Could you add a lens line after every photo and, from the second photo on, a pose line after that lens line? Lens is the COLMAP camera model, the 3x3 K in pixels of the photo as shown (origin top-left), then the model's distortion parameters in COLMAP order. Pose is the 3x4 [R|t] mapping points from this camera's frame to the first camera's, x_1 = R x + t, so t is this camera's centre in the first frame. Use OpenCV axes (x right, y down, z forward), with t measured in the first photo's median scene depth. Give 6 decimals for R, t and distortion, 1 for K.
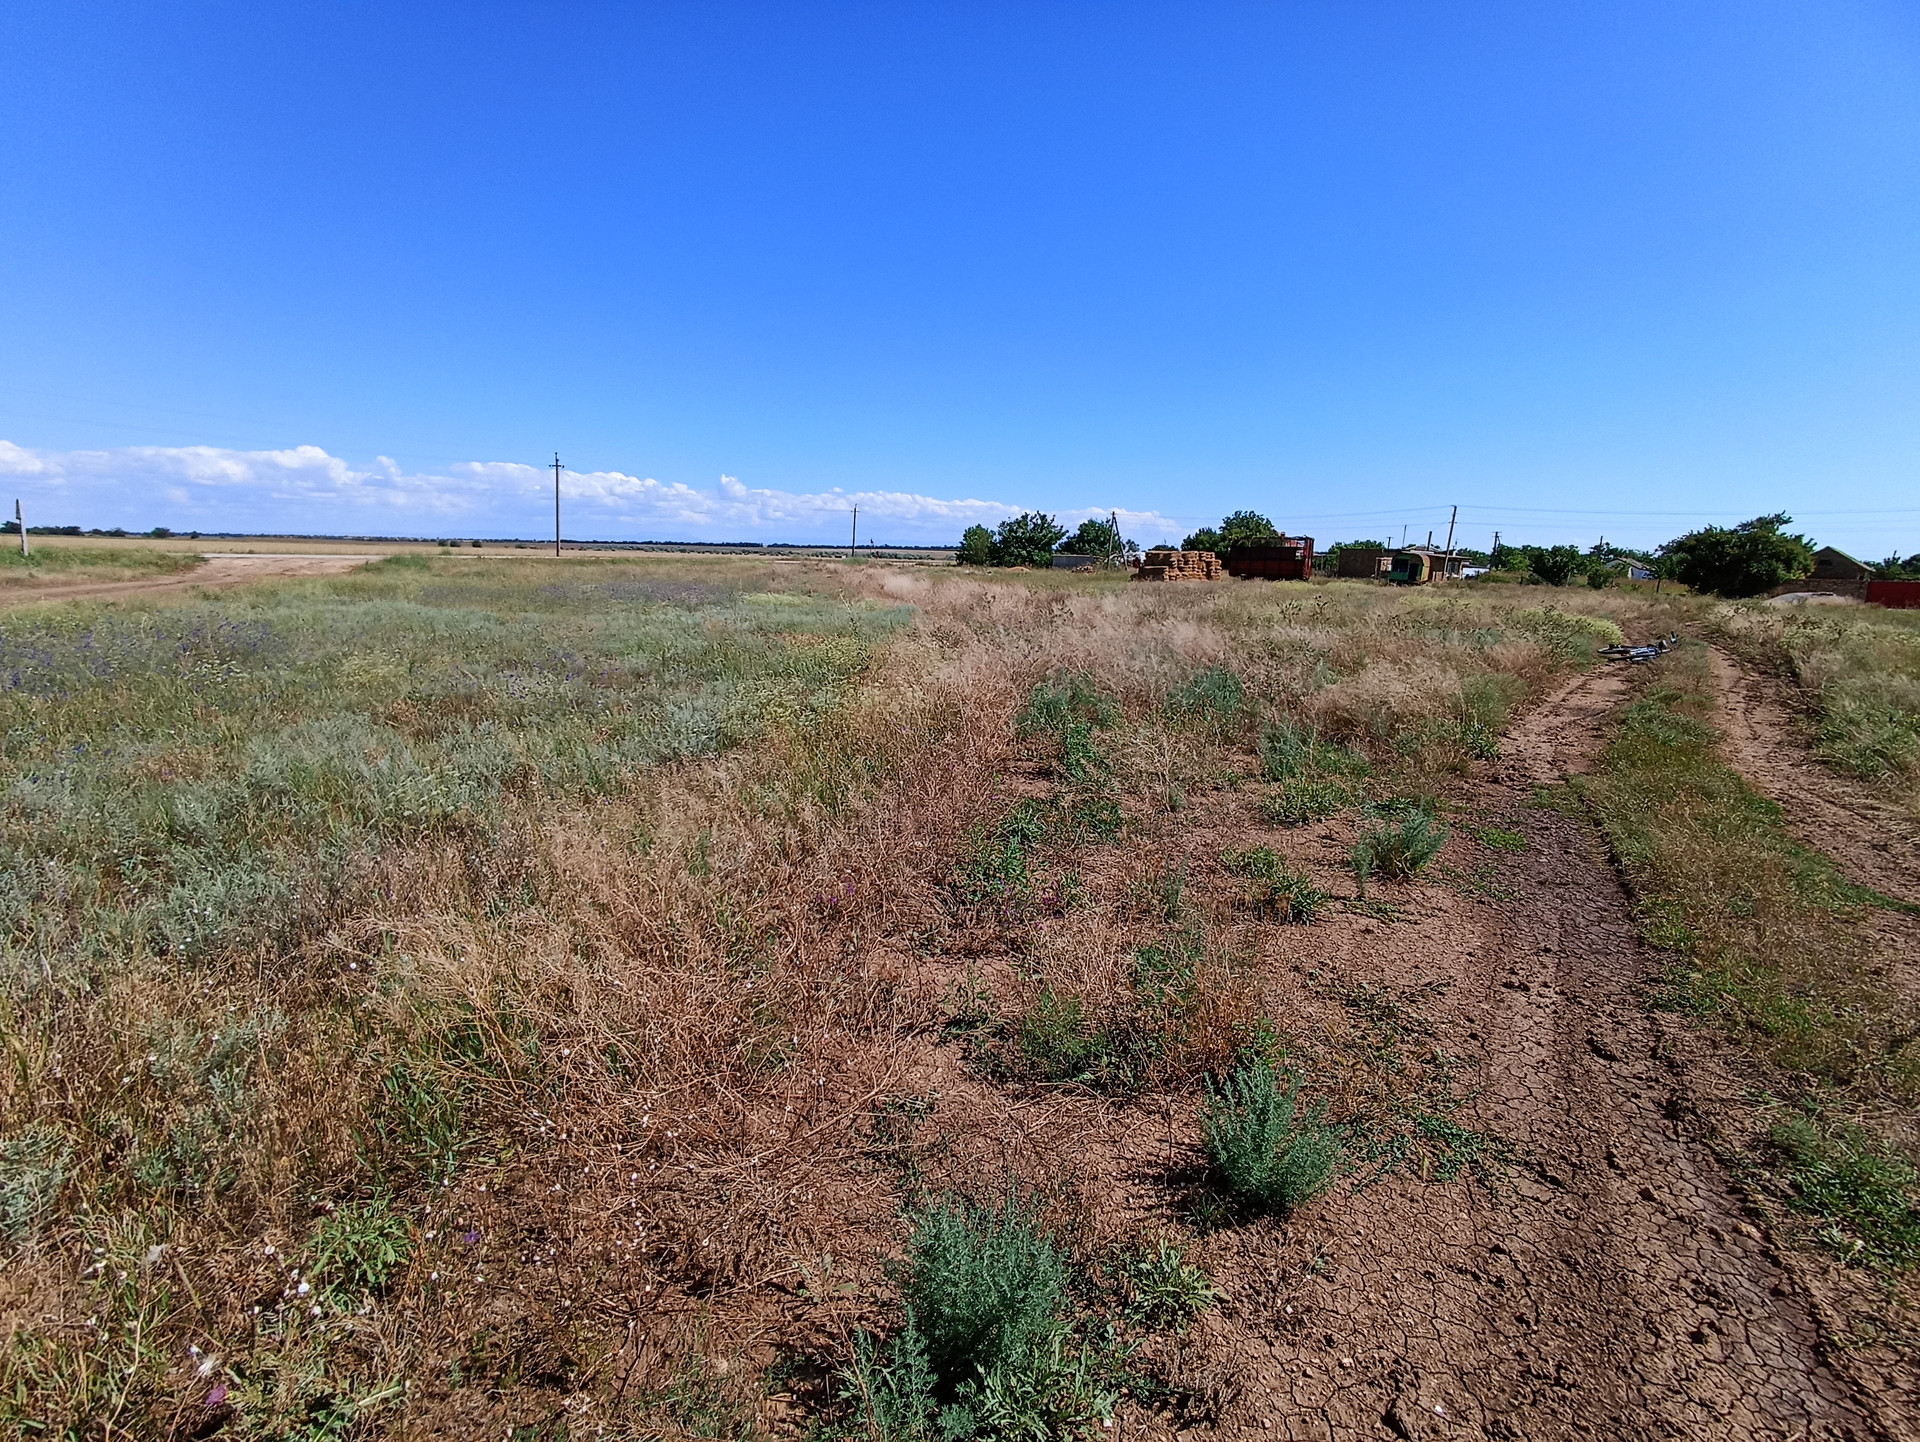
lens RADIAL K [[882.1, 0, 956.4], [0, 882.1, 718.9], [0, 0, 1]] dist [-0.001346, -0.000006]
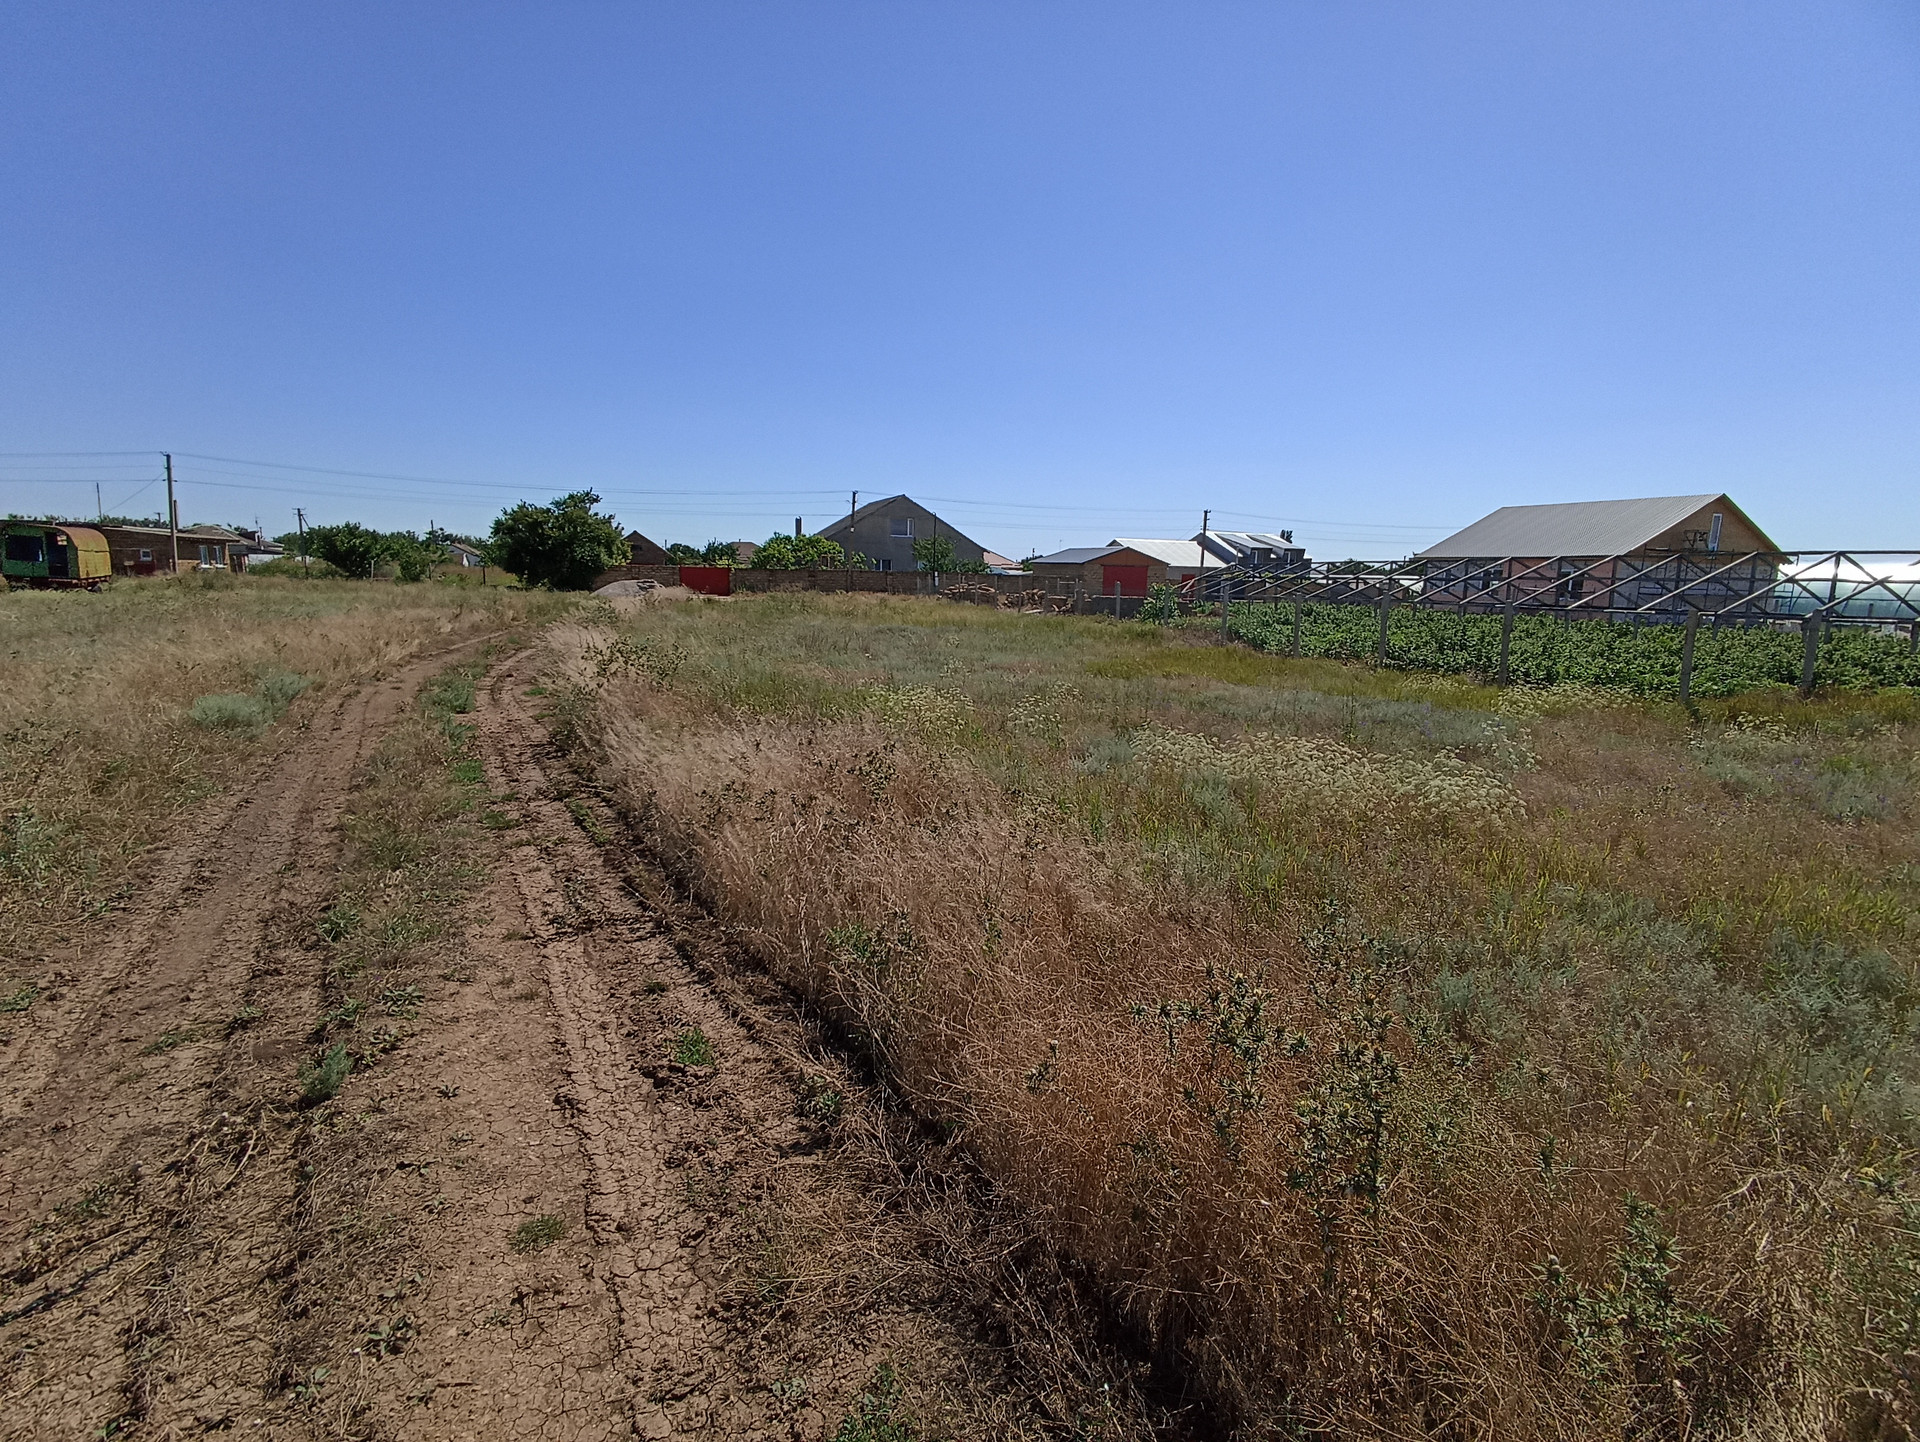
lens RADIAL K [[882.1, 0, 952.2], [0, 882.1, 728.5], [0, 0, 1]] dist [-0.001346, -0.000006]
pose [[0.424417, -0.176076, 0.888182, 4.026331], [0.154075, 0.980649, 0.120782, -0.775522], [-0.892262, 0.085584, 0.443333, 4.648213]]
